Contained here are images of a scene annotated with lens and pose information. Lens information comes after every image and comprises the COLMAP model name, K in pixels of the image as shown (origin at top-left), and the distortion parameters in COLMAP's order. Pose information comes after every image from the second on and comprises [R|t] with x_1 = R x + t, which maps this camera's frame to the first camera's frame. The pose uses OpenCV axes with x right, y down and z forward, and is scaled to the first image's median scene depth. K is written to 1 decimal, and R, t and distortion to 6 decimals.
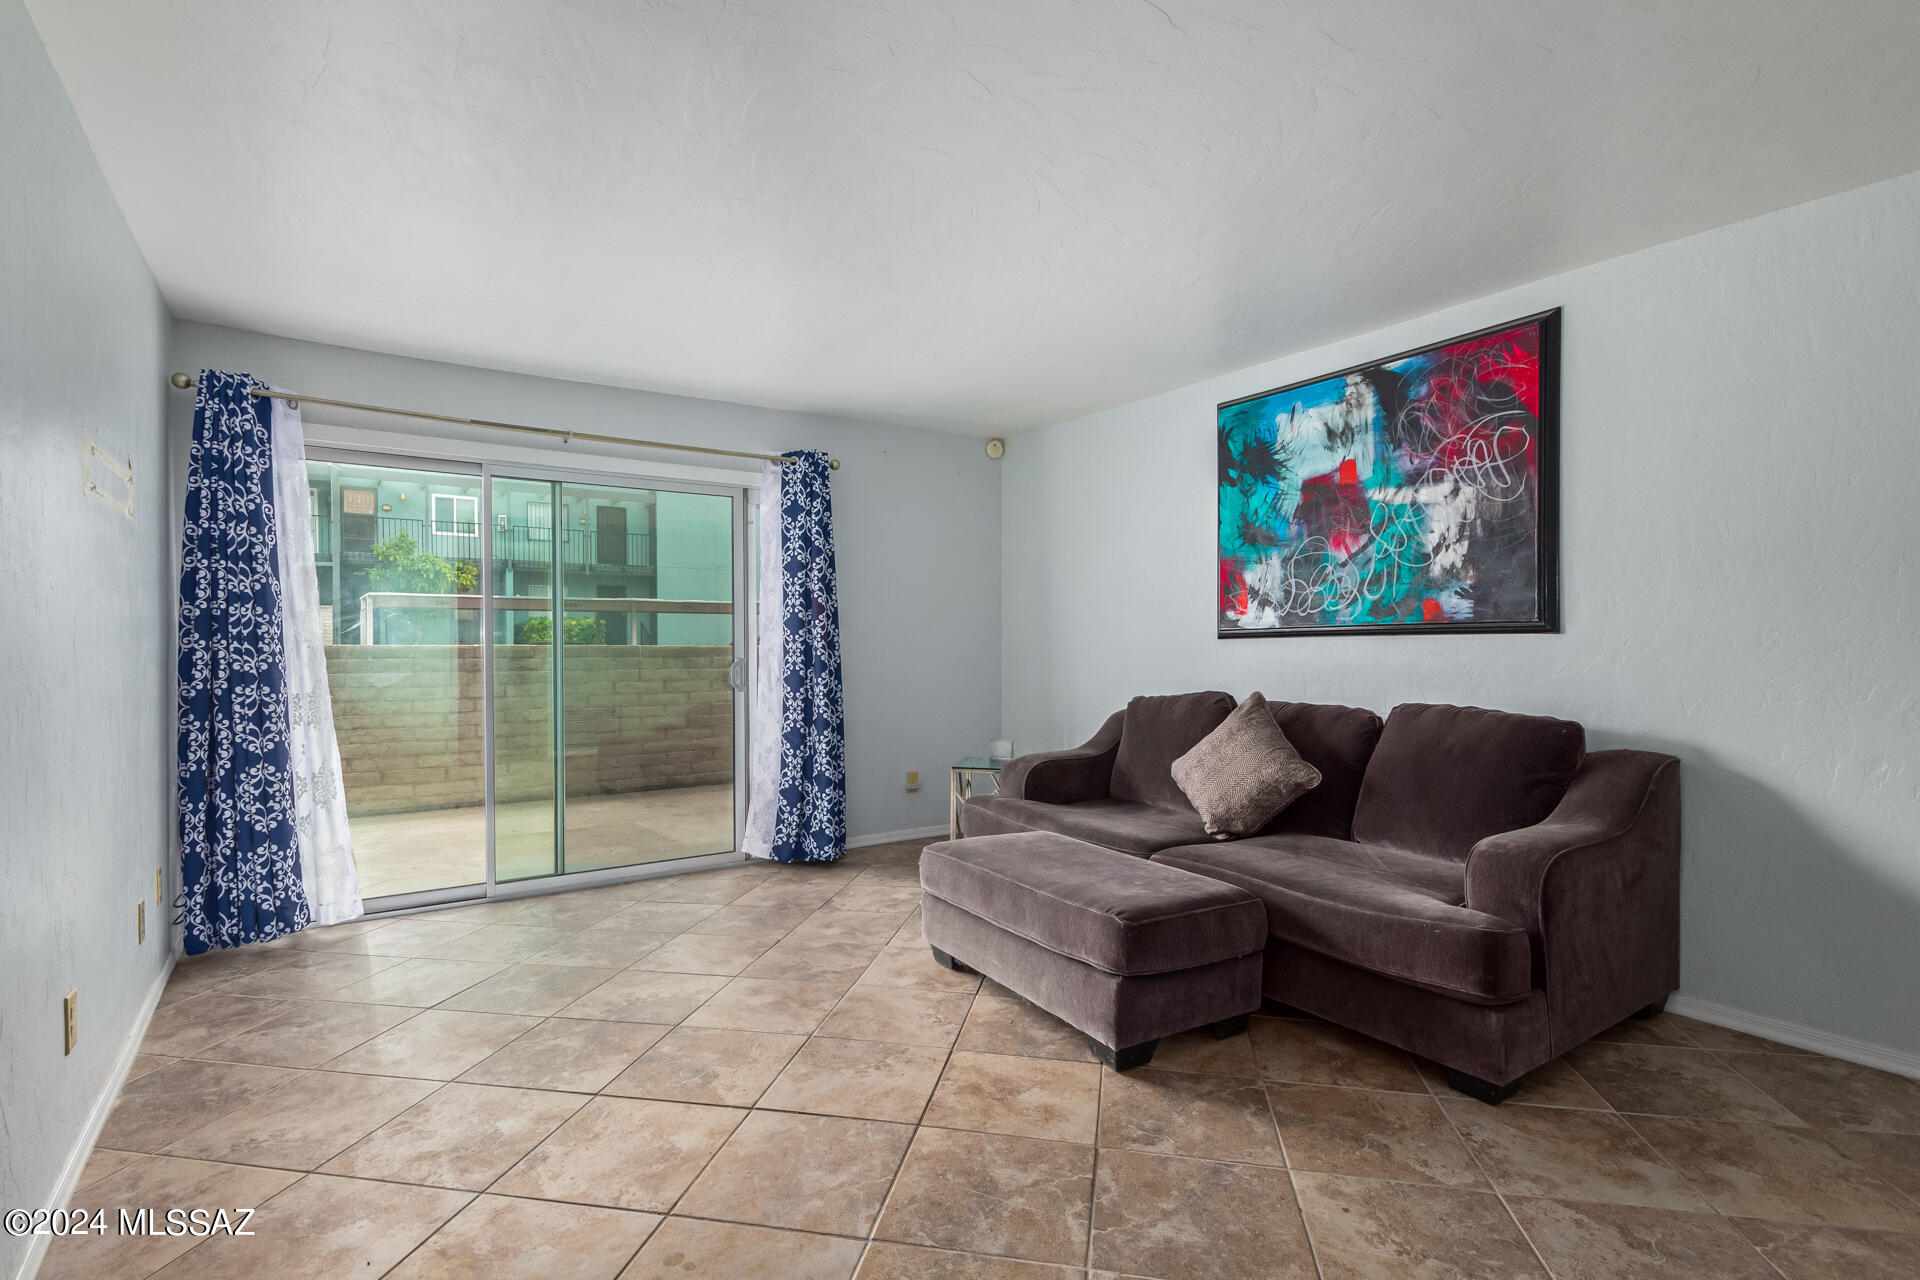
lens RADIAL K [[943.5, 0, 960.4], [0, 943.5, 649.6], [0, 0, 1]] dist [0.014862, -0.005905]
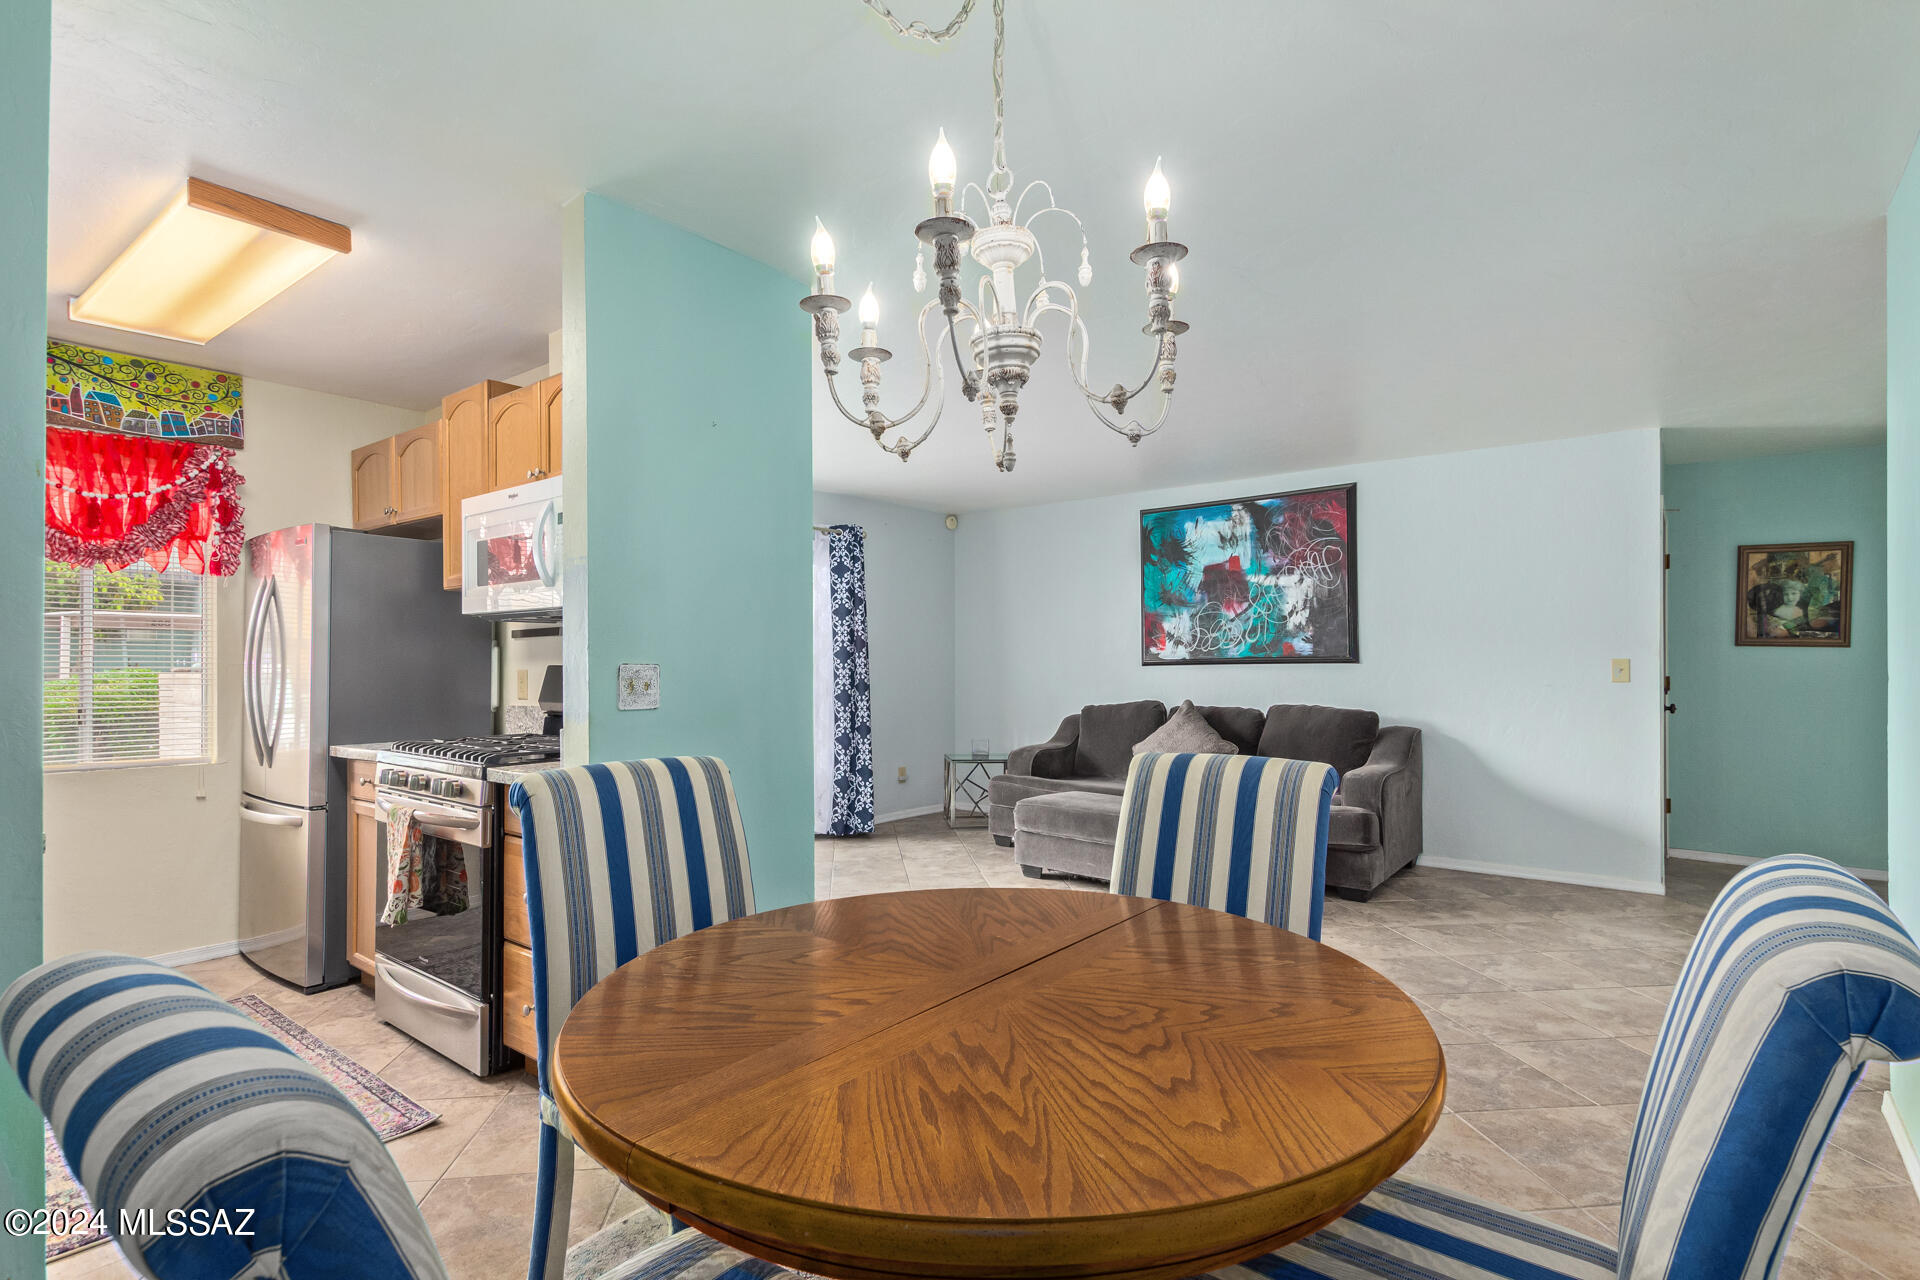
lens RADIAL K [[943.5, 0, 969.0], [0, 943.5, 647.9], [0, 0, 1]] dist [0.014862, -0.005905]
pose [[0.951801, 0.003520, 0.306698, -0.525548], [0.004436, 0.999672, -0.025241, -0.003912], [-0.306686, 0.025385, 0.951472, -0.403939]]
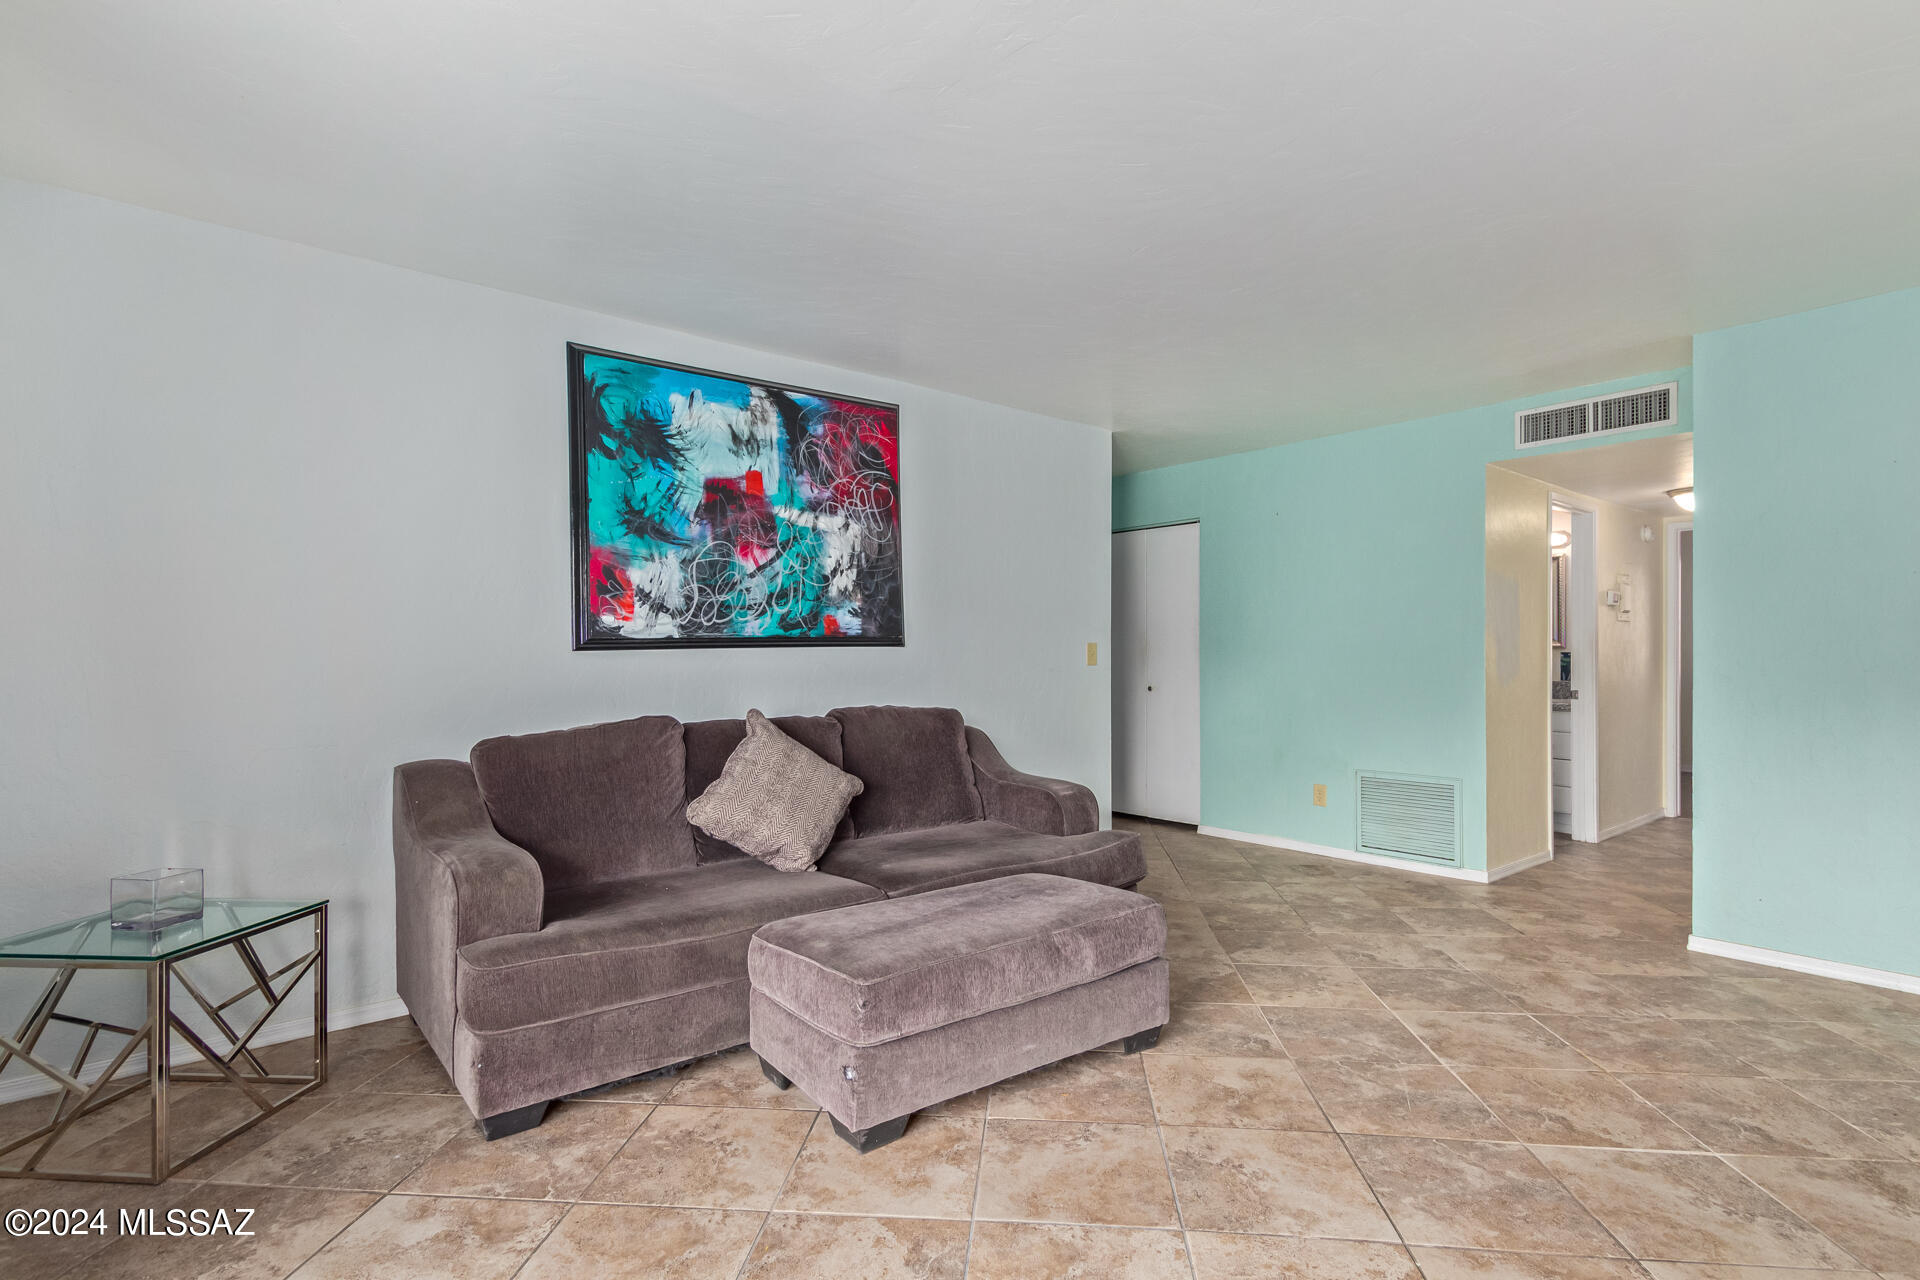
lens RADIAL K [[943.5, 0, 969.9], [0, 943.5, 641.7], [0, 0, 1]] dist [0.014862, -0.005905]
pose [[-0.108267, 0.014279, 0.994019, -0.603600], [0.013837, 0.999822, -0.012855, -0.004980], [-0.994026, 0.012363, -0.108445, 0.891902]]
